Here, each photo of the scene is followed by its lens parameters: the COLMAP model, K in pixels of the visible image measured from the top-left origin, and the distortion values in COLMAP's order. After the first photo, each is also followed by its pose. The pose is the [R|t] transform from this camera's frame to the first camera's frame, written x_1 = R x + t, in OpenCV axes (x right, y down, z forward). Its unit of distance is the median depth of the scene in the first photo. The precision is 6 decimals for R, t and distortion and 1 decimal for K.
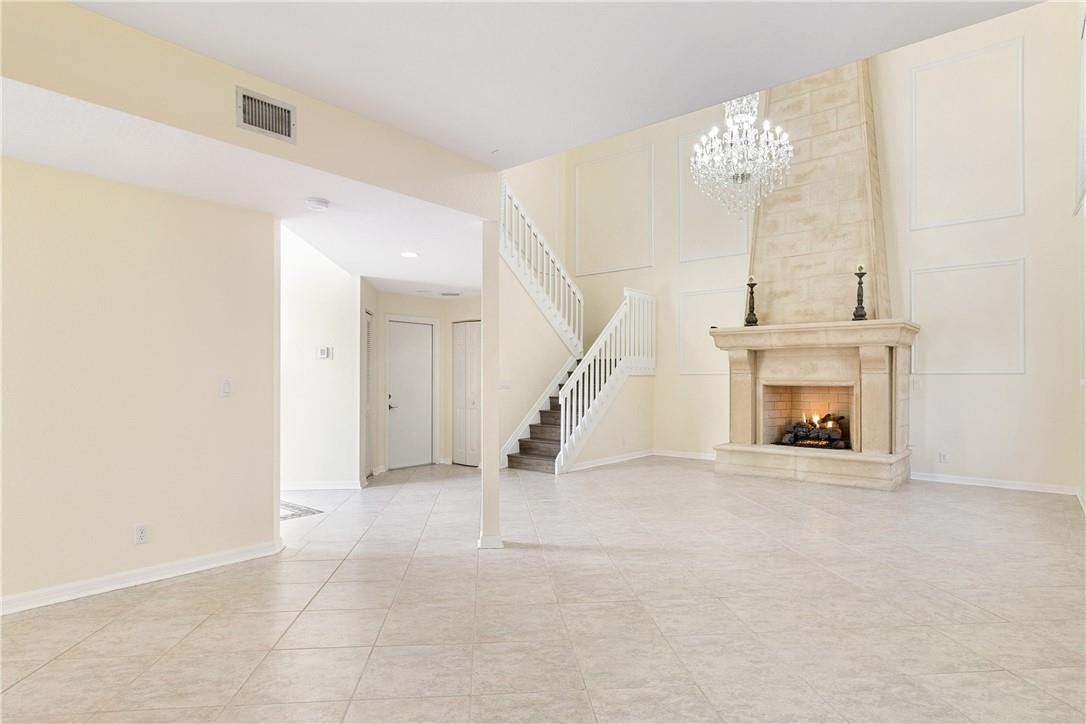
lens RADIAL K [[576.0, 0, 538.9], [0, 576.0, 373.6], [0, 0, 1]] dist [-0.002932, -0.000562]
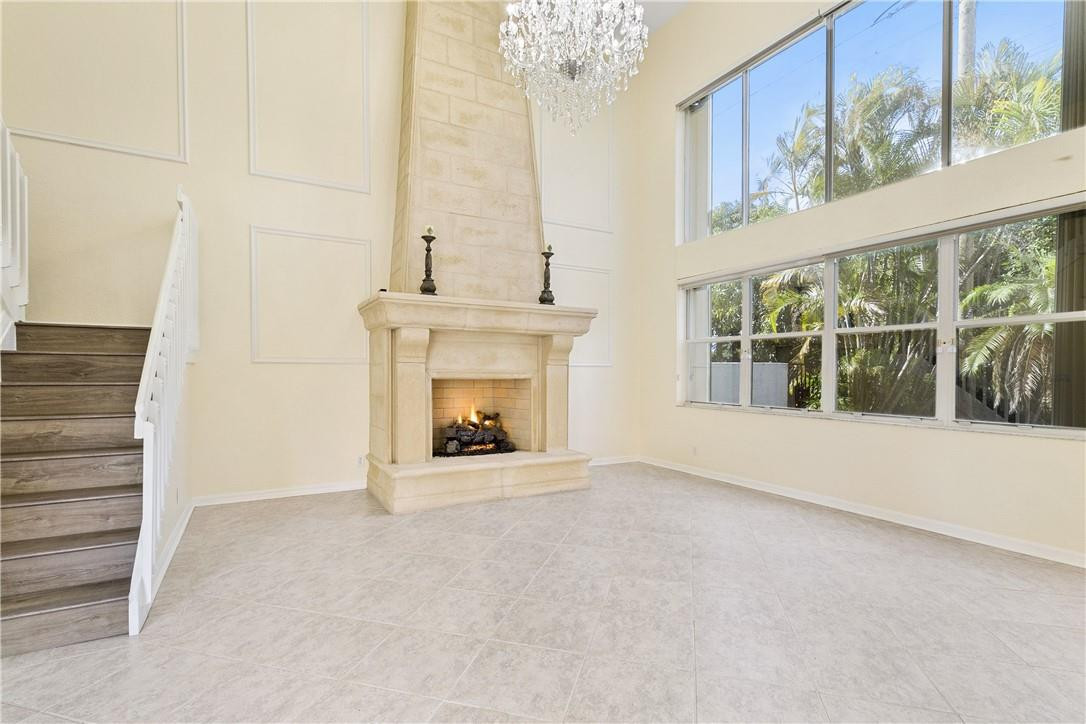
lens RADIAL K [[526.1, 0, 540.5], [0, 526.1, 368.6], [0, 0, 1]] dist [0.001237, 0.000198]
pose [[0.333483, 0.002773, 0.942752, -0.203442], [-0.011554, 0.999933, 0.001146, 0.004759], [-0.942685, -0.011275, 0.333493, 0.669188]]
